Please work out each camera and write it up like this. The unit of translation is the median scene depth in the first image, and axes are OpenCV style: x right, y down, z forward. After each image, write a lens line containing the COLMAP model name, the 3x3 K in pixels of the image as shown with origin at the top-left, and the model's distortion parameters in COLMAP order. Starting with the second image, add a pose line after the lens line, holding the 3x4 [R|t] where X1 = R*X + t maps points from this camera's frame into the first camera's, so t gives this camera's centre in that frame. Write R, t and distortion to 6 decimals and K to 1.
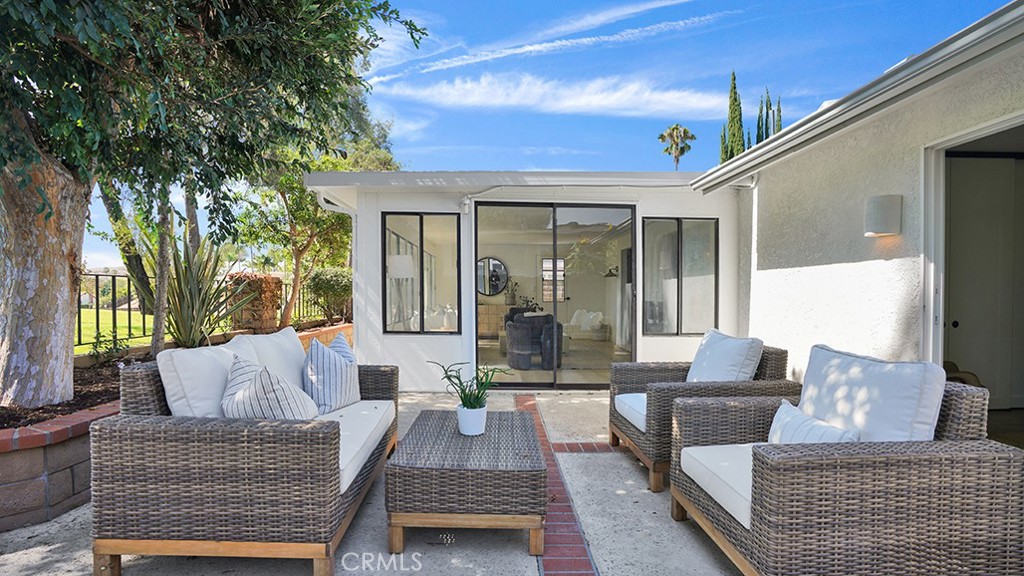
lens RADIAL K [[511.0, 0, 509.5], [0, 511.0, 303.3], [0, 0, 1]] dist [0.002776, 0.000366]
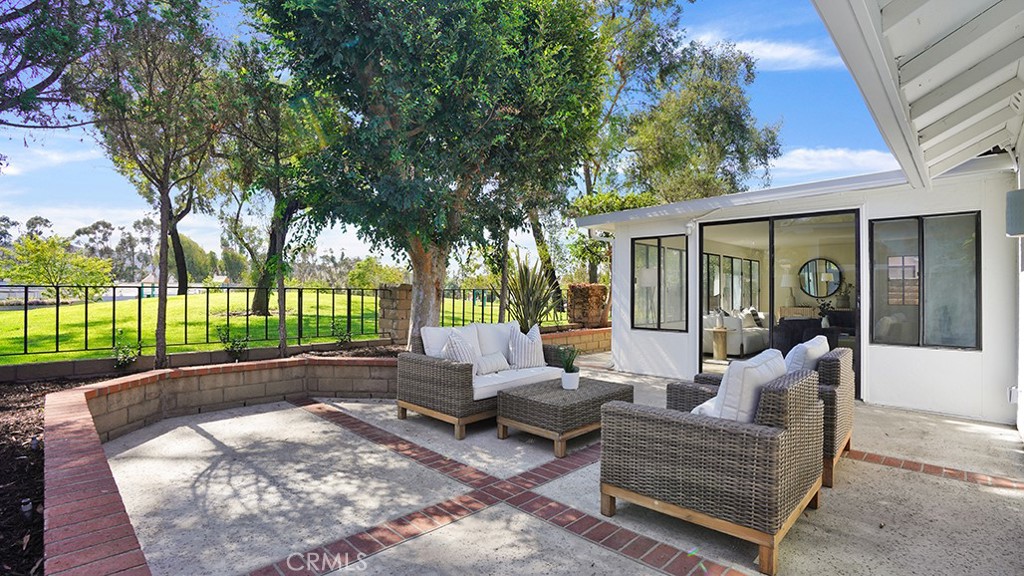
lens RADIAL K [[478.7, 0, 512.0], [0, 478.7, 288.0], [0, 0, 1]] dist [0.000238, -0.000006]
pose [[0.704230, -0.011557, -0.709878, 0.423029], [-0.007054, 0.999704, -0.023273, -0.015756], [0.709937, 0.021397, 0.703940, -0.102691]]
